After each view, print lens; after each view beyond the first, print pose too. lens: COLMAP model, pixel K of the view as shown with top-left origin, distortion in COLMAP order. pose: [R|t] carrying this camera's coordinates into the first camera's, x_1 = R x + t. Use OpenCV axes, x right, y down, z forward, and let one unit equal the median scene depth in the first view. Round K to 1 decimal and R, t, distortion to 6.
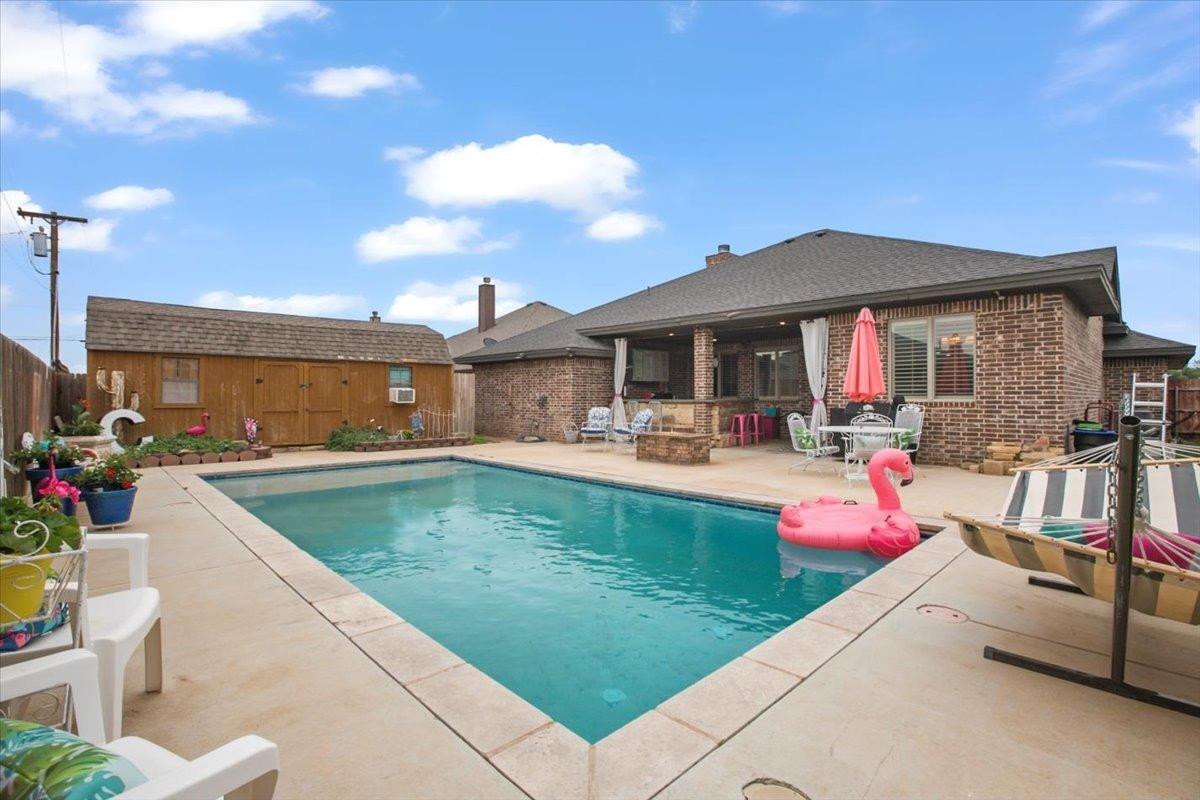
lens RADIAL K [[563.3, 0, 590.5], [0, 563.3, 400.3], [0, 0, 1]] dist [-0.020301, 0.003045]
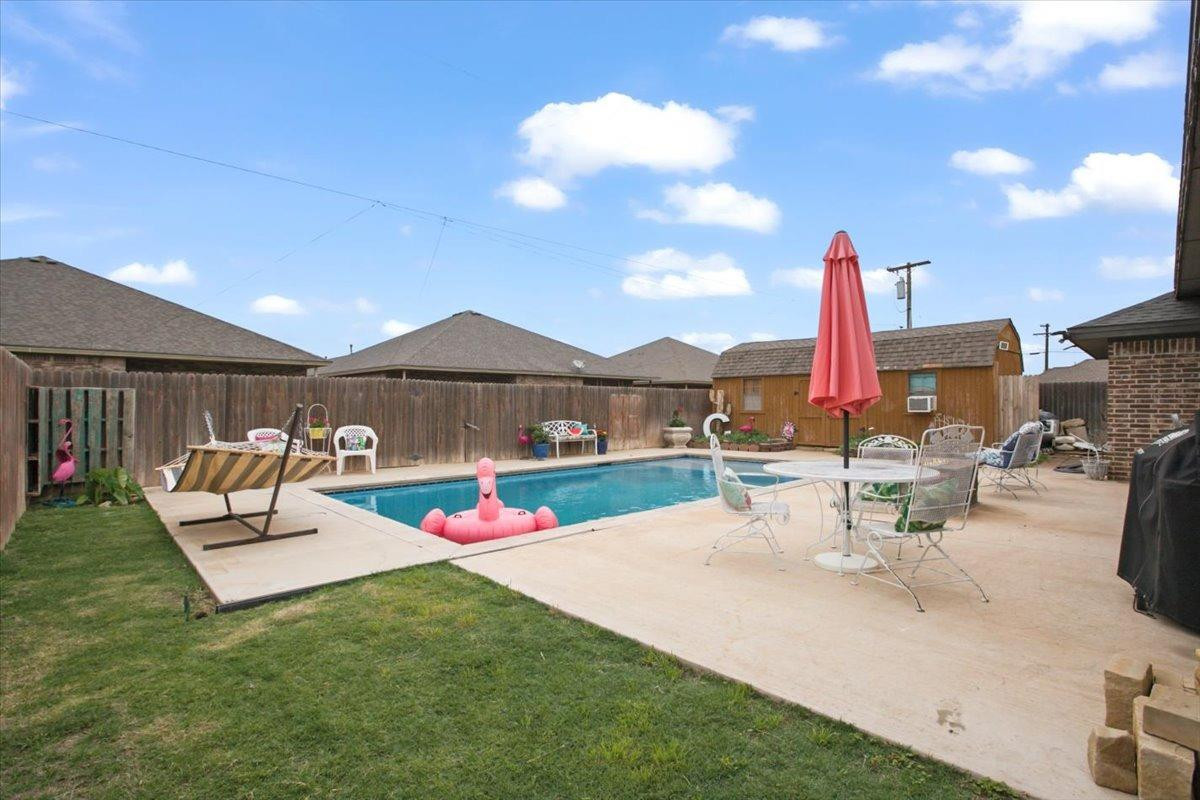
lens RADIAL K [[563.3, 0, 602.2], [0, 563.3, 397.8], [0, 0, 1]] dist [-0.020301, 0.003045]
pose [[0.023746, -0.013161, -0.999631, 0.621936], [-0.002485, 0.999909, -0.013224, -0.005482], [0.999715, 0.002798, 0.023711, 0.477146]]
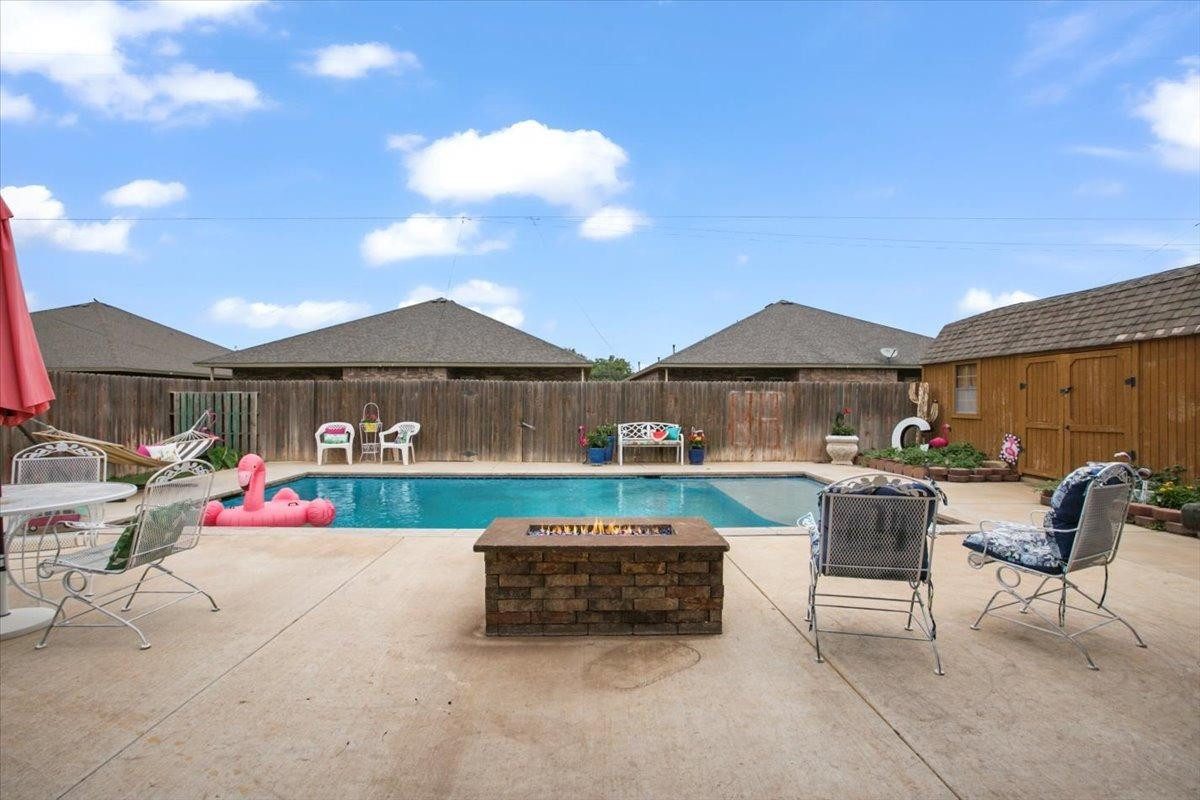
lens RADIAL K [[563.3, 0, 596.4], [0, 563.3, 402.4], [0, 0, 1]] dist [-0.020301, 0.003045]
pose [[-0.649680, -0.000451, -0.760208, 0.315205], [-0.004316, 0.999986, 0.003095, -0.011073], [0.760196, 0.005292, -0.649672, 0.954501]]
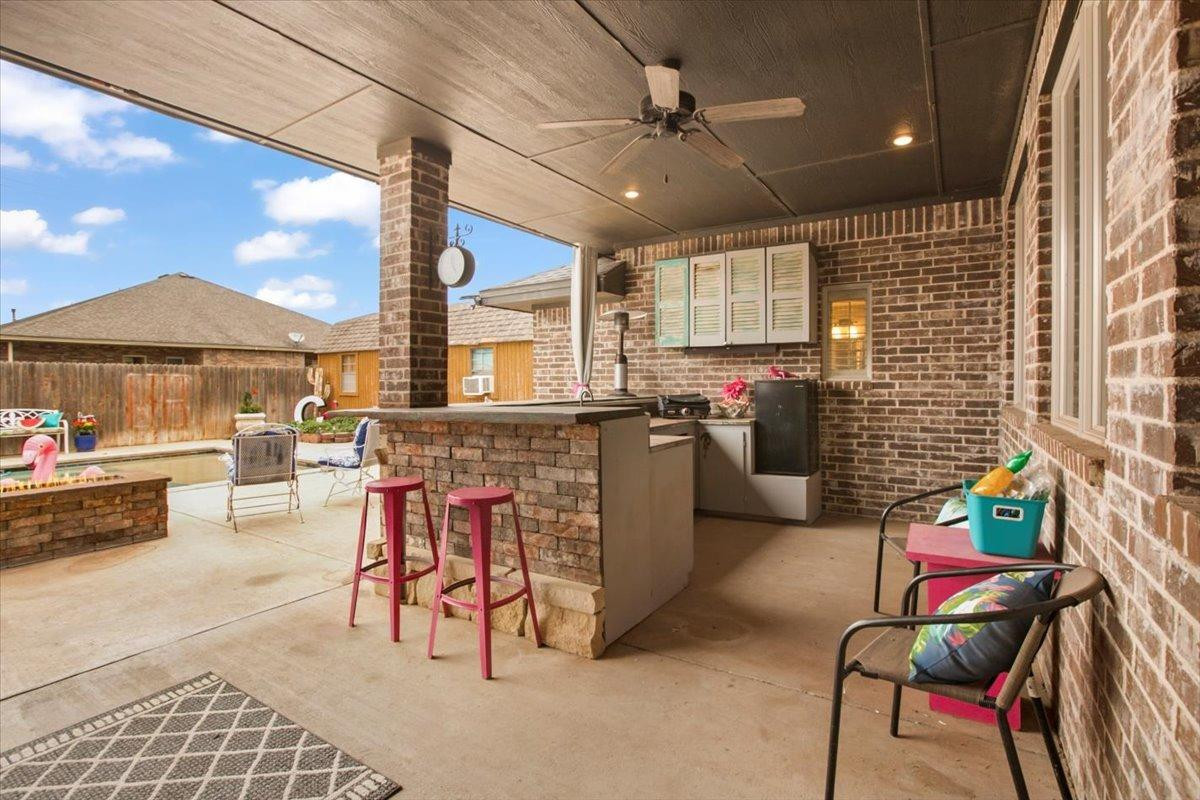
lens RADIAL K [[563.3, 0, 588.3], [0, 563.3, 399.5], [0, 0, 1]] dist [-0.020301, 0.003045]
pose [[0.243571, 0.030069, -0.969417, 0.508328], [-0.000027, 0.999520, 0.030996, -0.013735], [0.969883, -0.007524, 0.243455, 1.017378]]
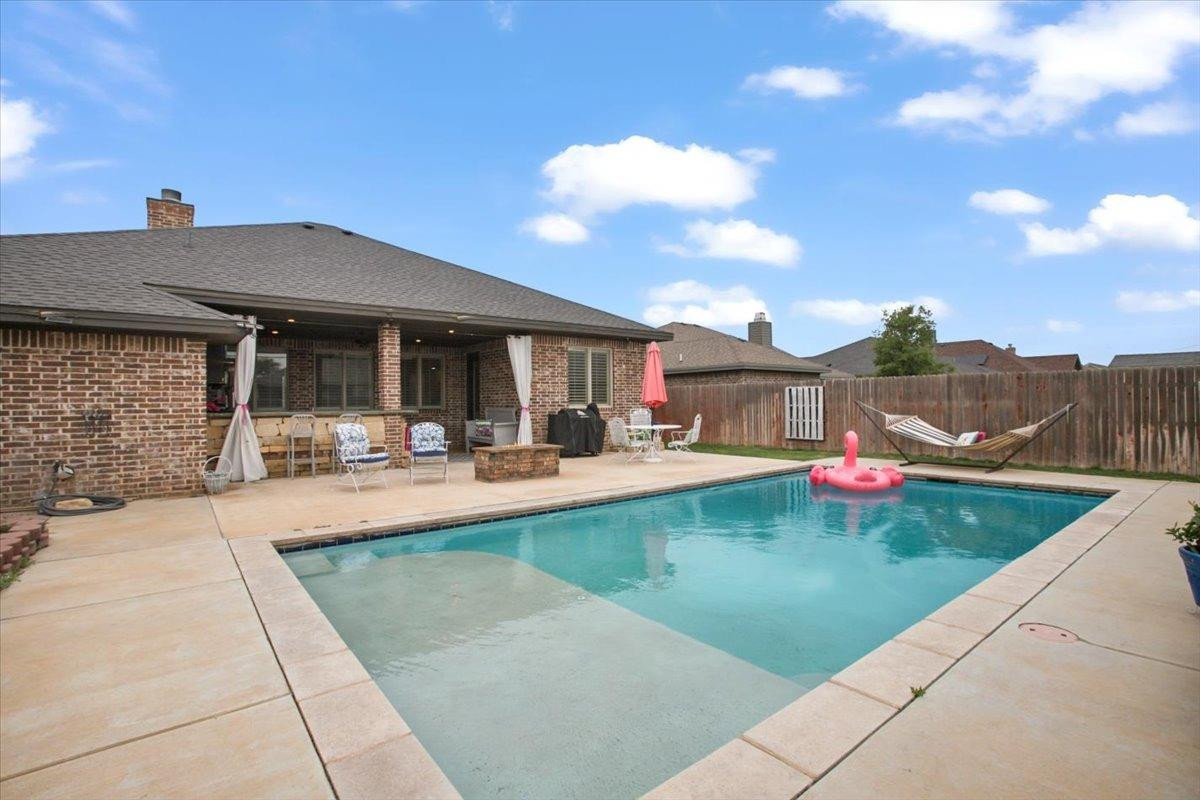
lens RADIAL K [[563.3, 0, 595.3], [0, 563.3, 392.3], [0, 0, 1]] dist [-0.020301, 0.003045]
pose [[0.089308, 0.014549, 0.995898, -0.596504], [0.015372, 0.999754, -0.015984, -0.009442], [-0.995885, 0.016737, 0.089062, 0.627014]]
